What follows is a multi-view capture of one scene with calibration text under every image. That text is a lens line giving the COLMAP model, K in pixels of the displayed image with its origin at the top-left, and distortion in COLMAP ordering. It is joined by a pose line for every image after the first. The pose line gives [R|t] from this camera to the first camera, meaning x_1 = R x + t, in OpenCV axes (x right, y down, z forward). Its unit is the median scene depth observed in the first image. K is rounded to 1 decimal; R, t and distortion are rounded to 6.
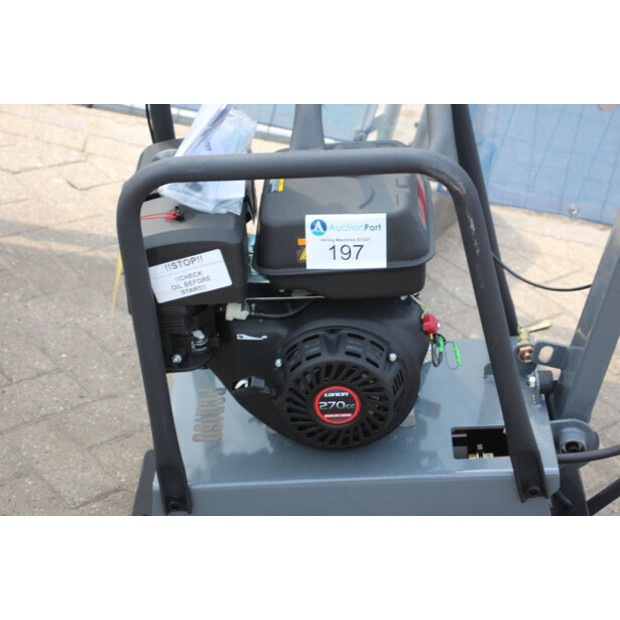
lens RADIAL K [[1454.2, 0, 310.0], [0, 1454.2, 310.0], [0, 0, 1]] dist [0.404412, 0.010551]
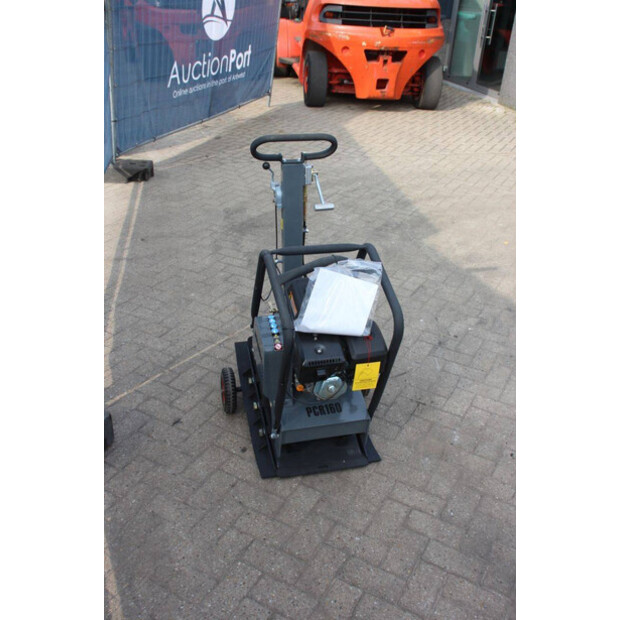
lens RADIAL K [[634.8, 0, 310.0], [0, 634.8, 310.0], [0, 0, 1]] dist [-0.108213, 0.207430]
pose [[-0.267401, -0.667957, 0.694499, -0.783231], [0.420729, 0.567478, 0.707782, -0.896502], [-0.866882, 0.481458, 0.129285, 0.895944]]
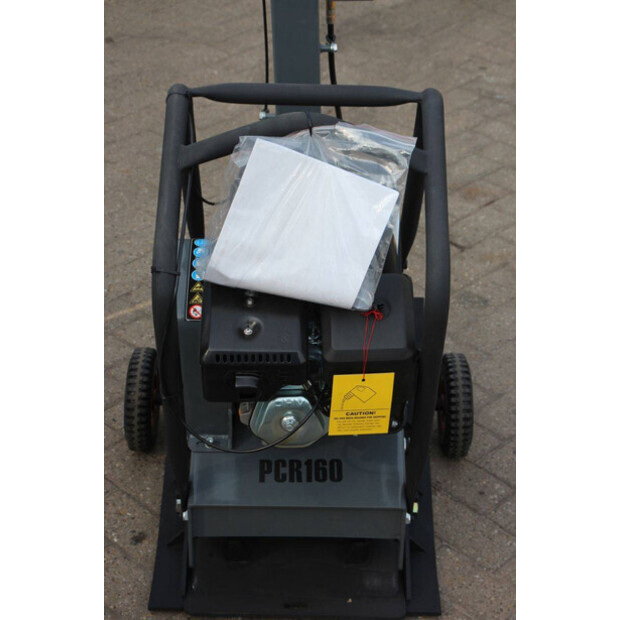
lens RADIAL K [[1454.2, 0, 310.0], [0, 1454.2, 310.0], [0, 0, 1]] dist [0.404412, 0.010551]
pose [[-0.021426, -0.722351, 0.691194, -0.812110], [0.518067, 0.583270, 0.625622, -0.744835], [-0.855072, 0.371490, 0.361729, 0.631140]]
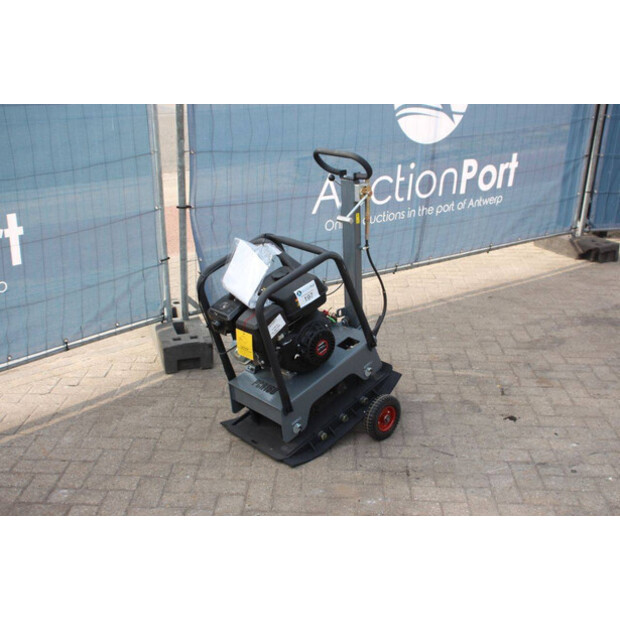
lens RADIAL K [[791.4, 0, 310.0], [0, 791.4, 310.0], [0, 0, 1]] dist [0.040863, -0.004445]
pose [[0.705796, -0.436248, 0.558157, -0.871008], [0.506487, 0.861617, 0.032970, -0.066901], [-0.495301, 0.259429, 0.829080, -0.350157]]
